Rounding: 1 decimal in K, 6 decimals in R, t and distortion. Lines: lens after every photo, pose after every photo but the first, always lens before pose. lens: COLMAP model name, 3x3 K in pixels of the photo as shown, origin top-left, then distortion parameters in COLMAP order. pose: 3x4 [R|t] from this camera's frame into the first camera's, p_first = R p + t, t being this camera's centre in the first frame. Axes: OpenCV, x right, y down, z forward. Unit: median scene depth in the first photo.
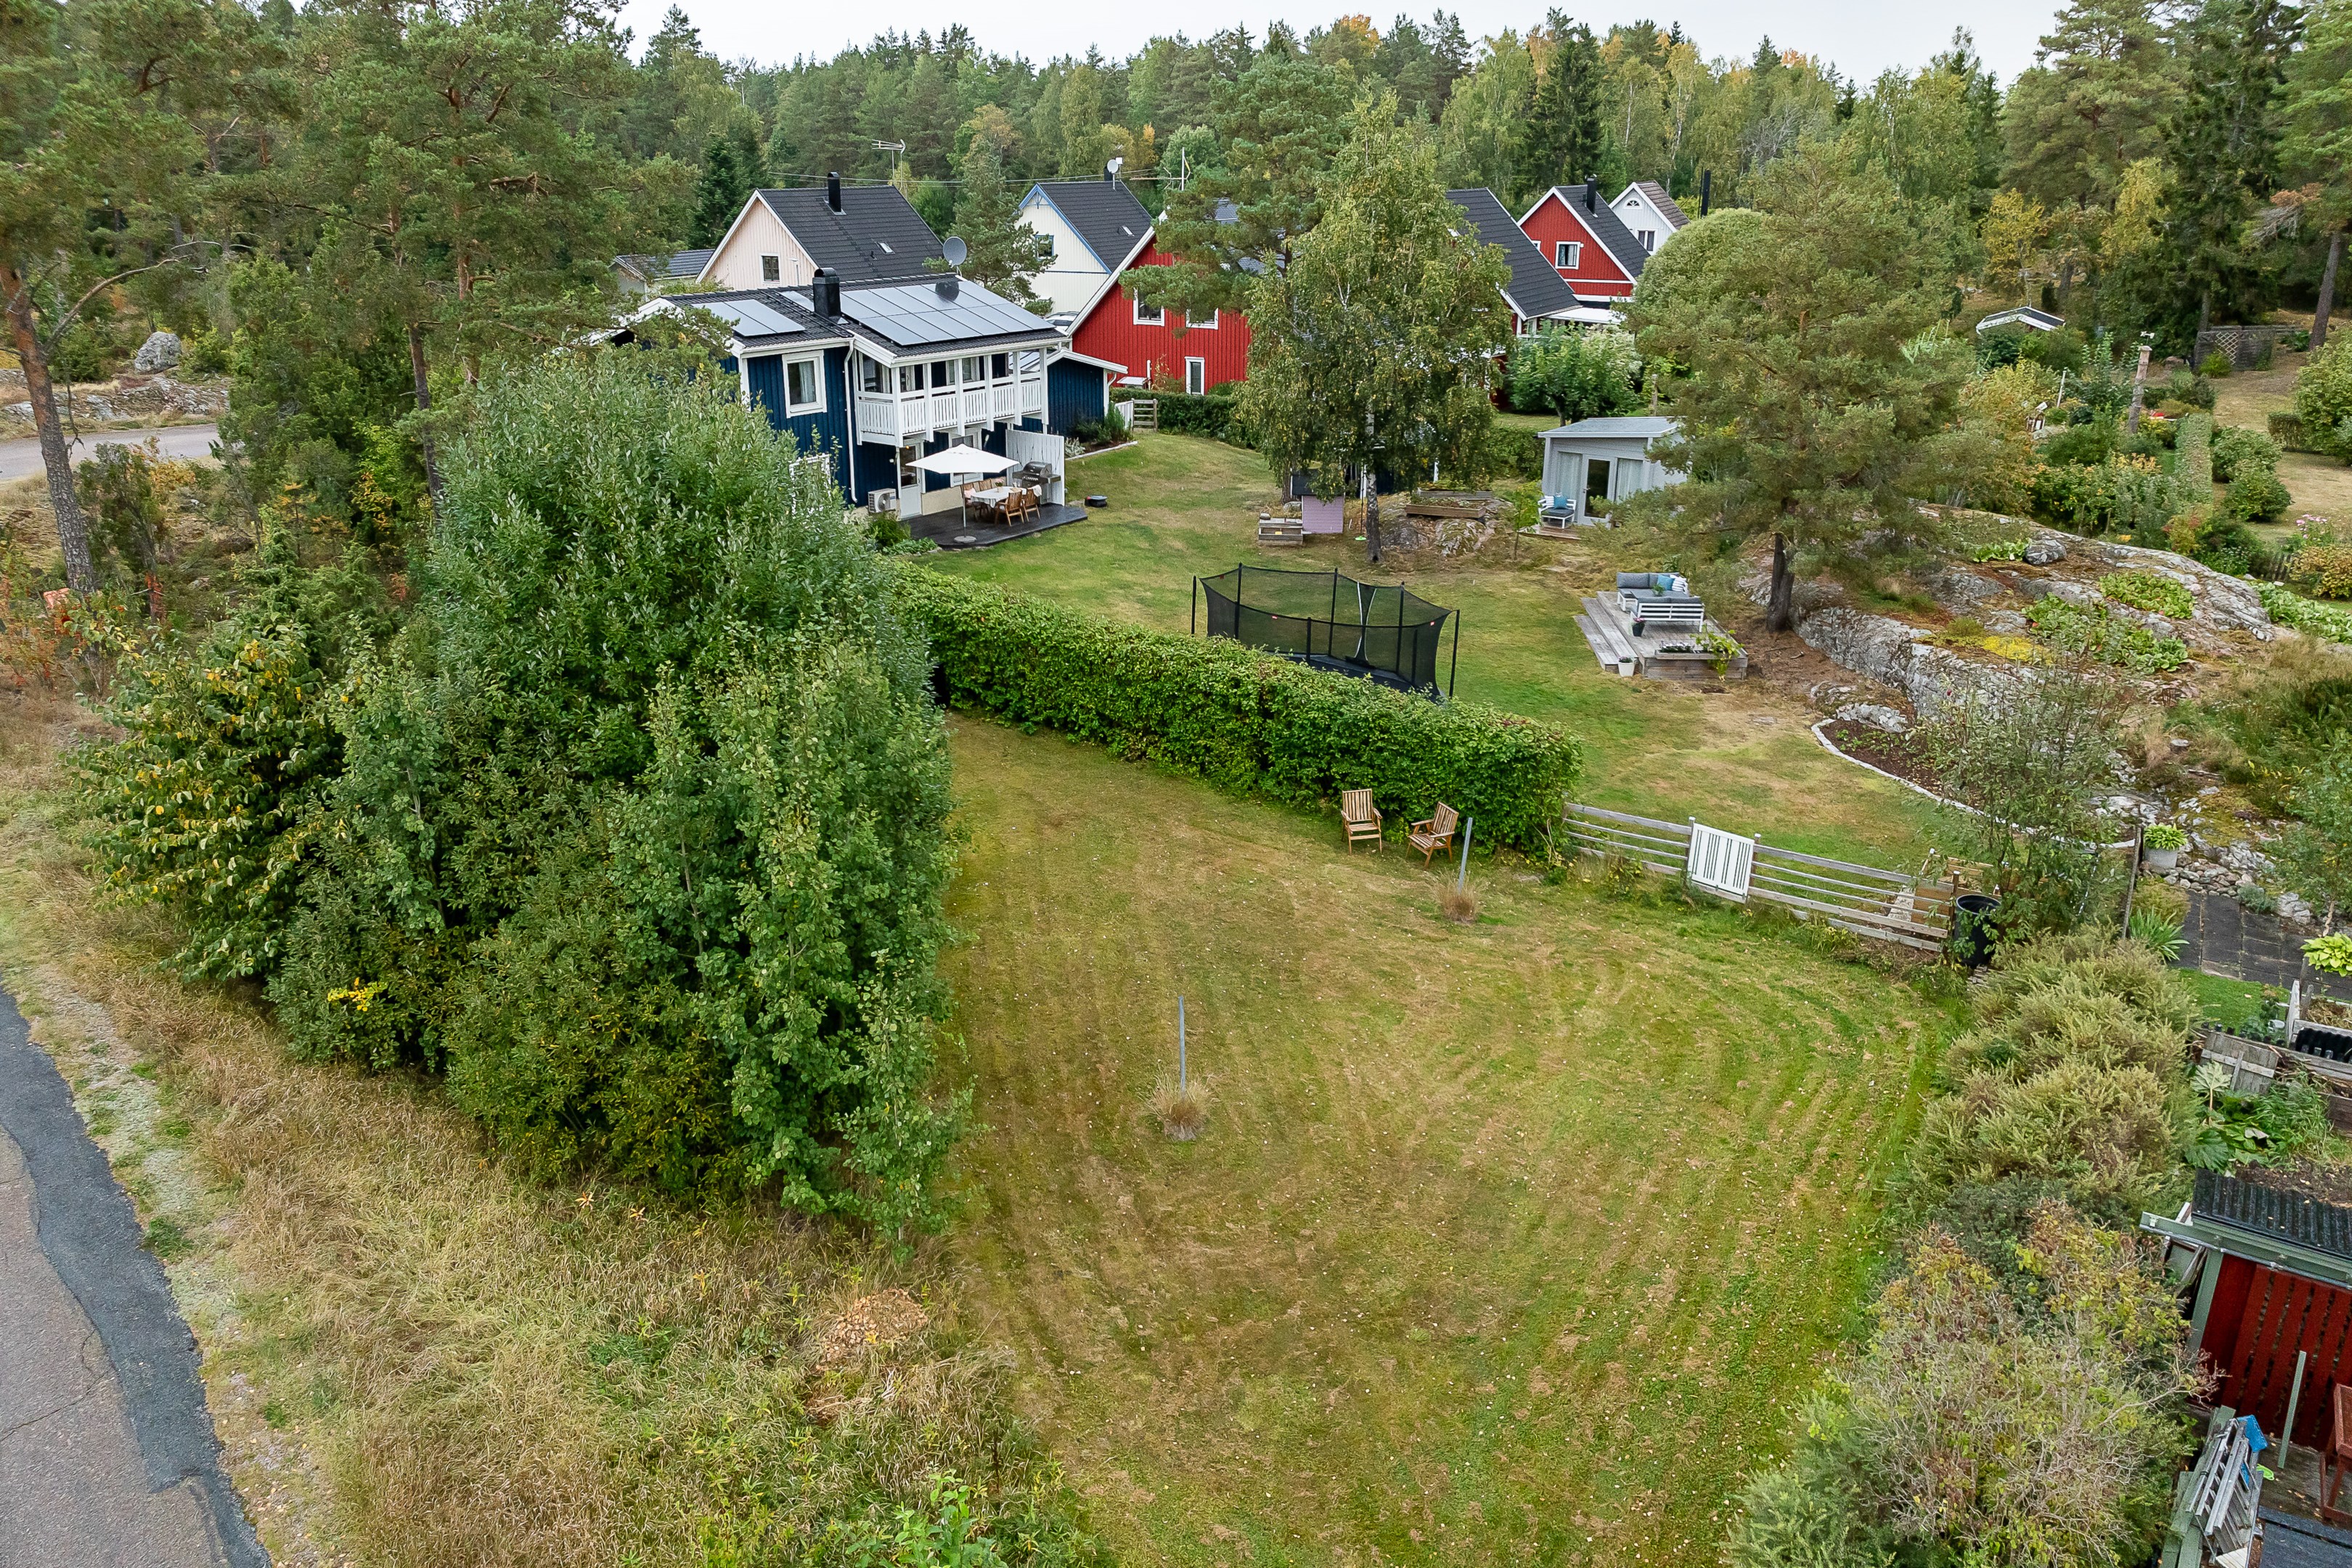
lens RADIAL K [[1710.8, 0, 1176.0], [0, 1710.8, 784.0], [0, 0, 1]] dist [-0.031955, -0.002183]
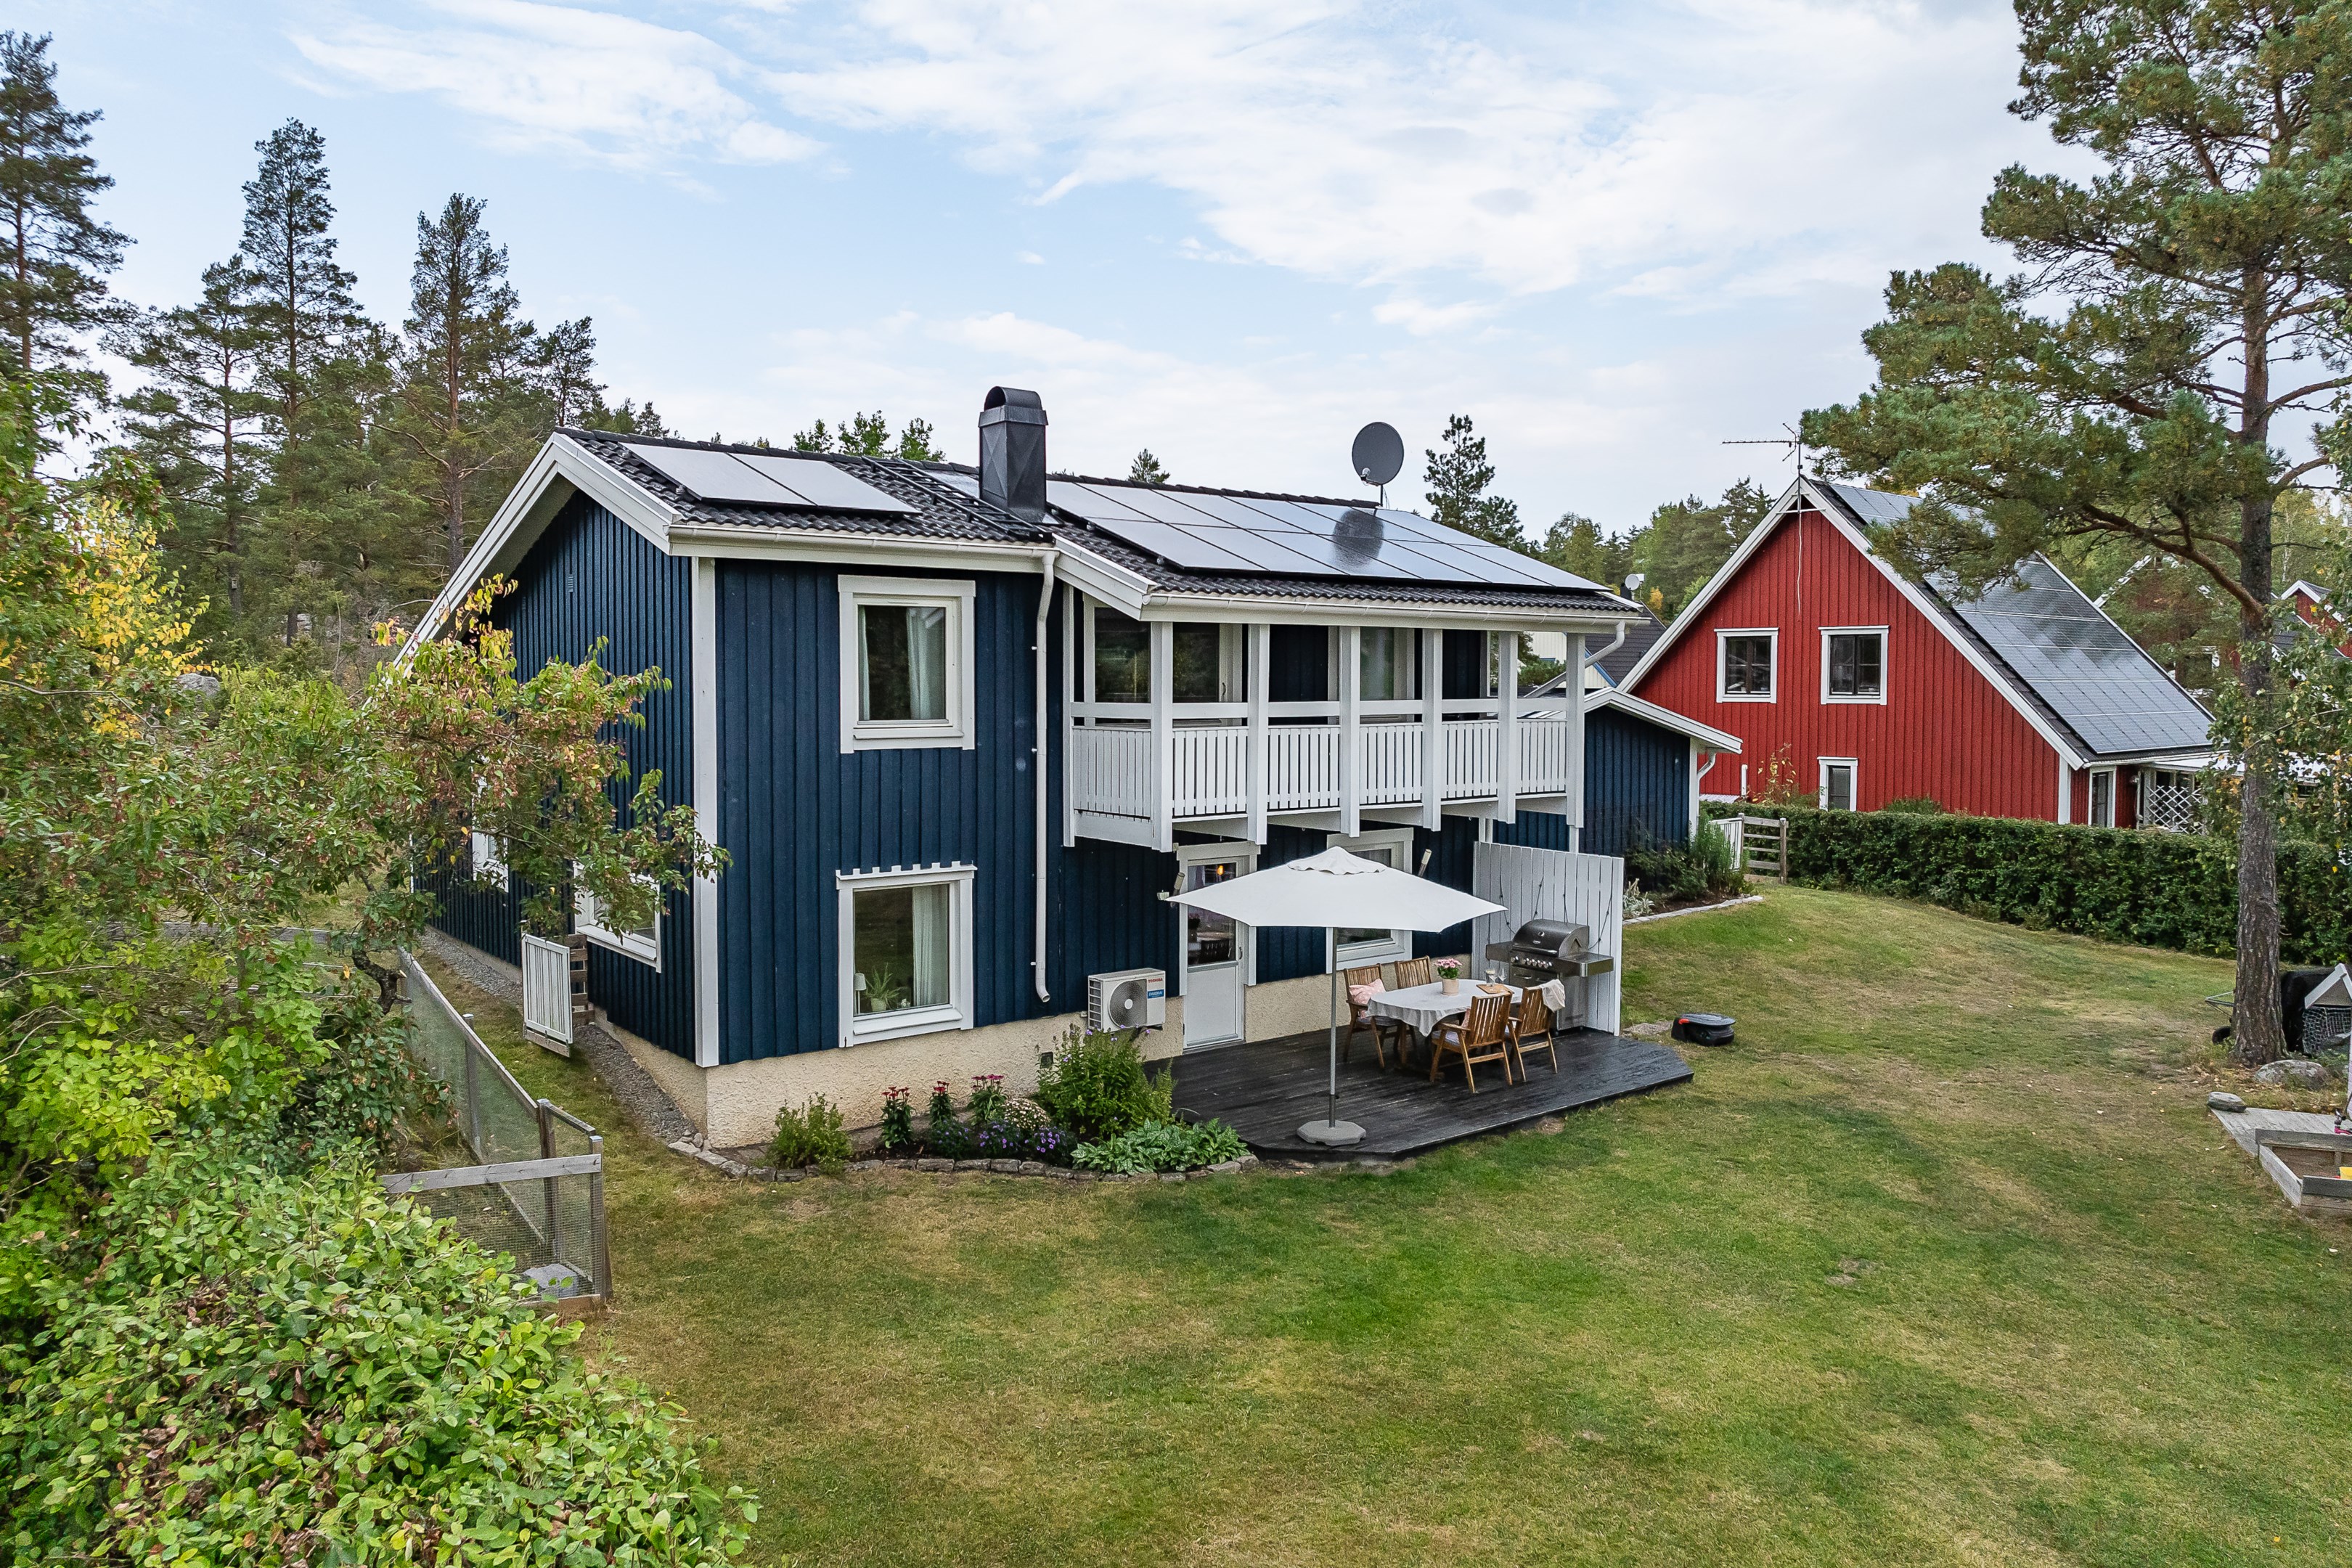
lens RADIAL K [[1622.9, 0, 1224.3], [0, 1622.9, 749.2], [0, 0, 1]] dist [-0.020096, -0.000598]
pose [[0.966799, 0.013049, -0.255204, -0.063891], [-0.090838, 0.951015, -0.295497, -0.117575], [0.238847, 0.308868, 0.920626, 0.675522]]
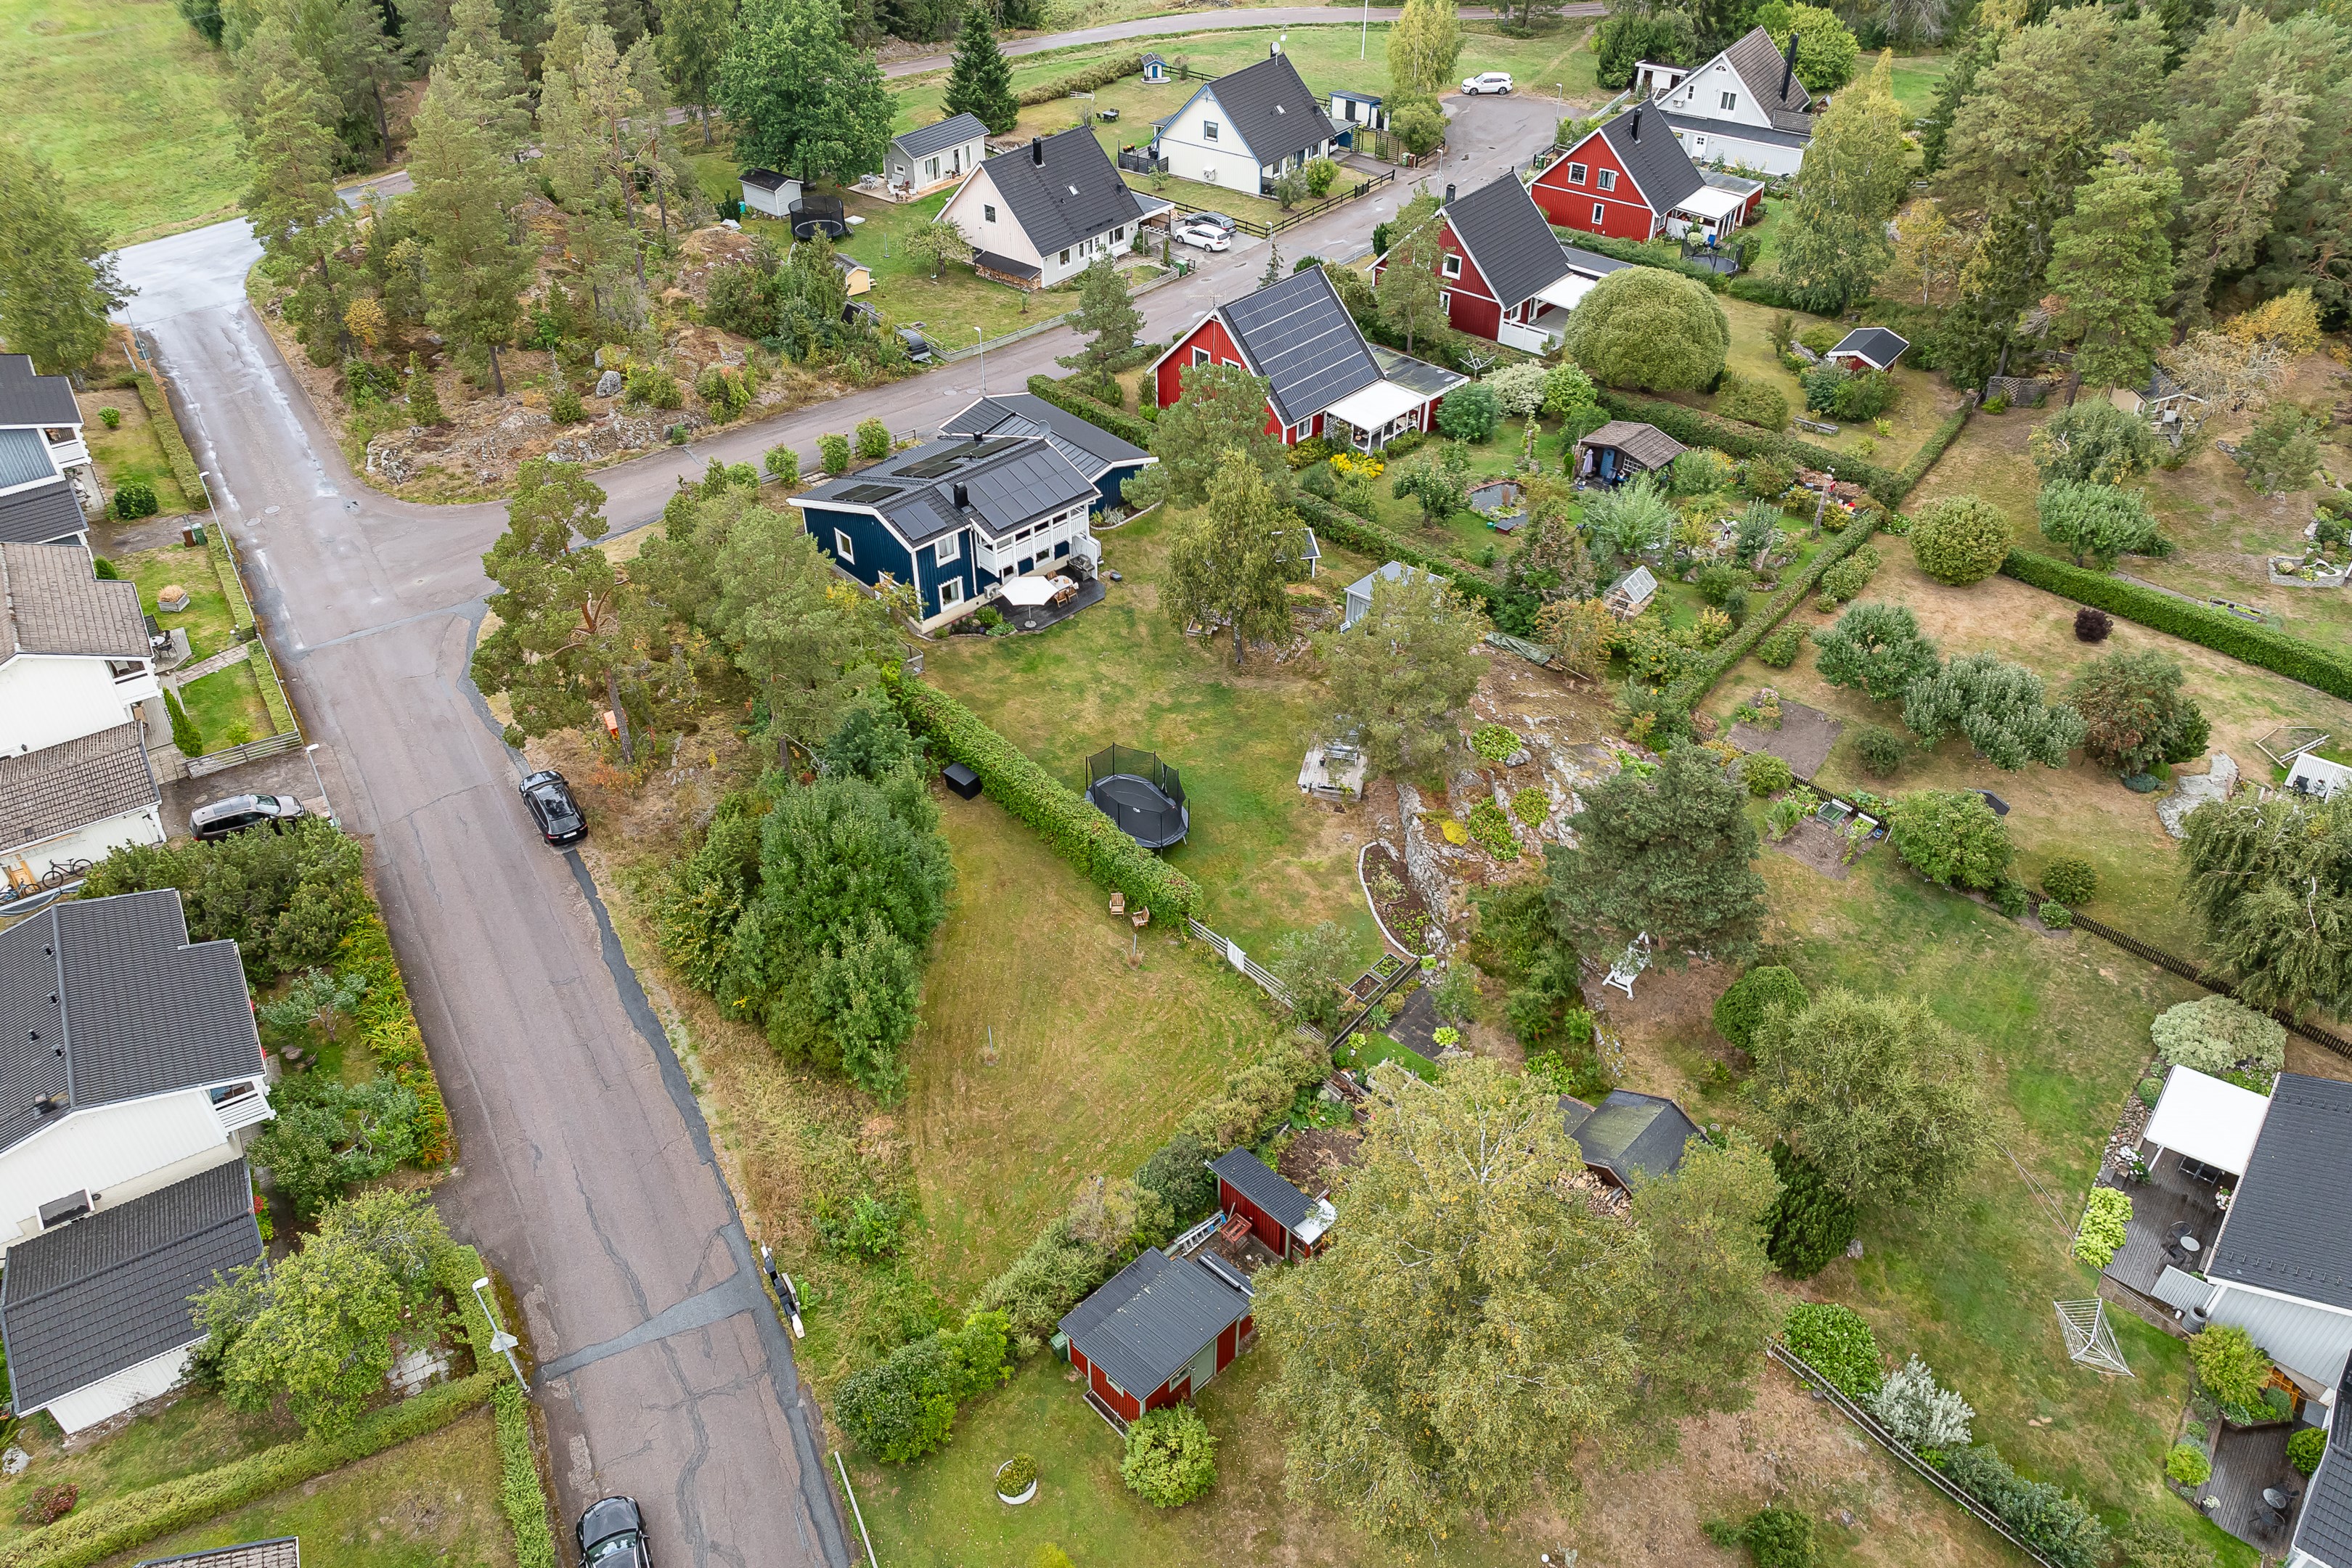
lens RADIAL K [[1622.9, 0, 1224.3], [0, 1622.9, 749.2], [0, 0, 1]] dist [-0.020096, -0.000598]
pose [[0.985172, 0.118647, -0.123929, 0.327541], [-0.074543, 0.946599, 0.313678, -0.588698], [0.154528, -0.299789, 0.941407, -0.706398]]
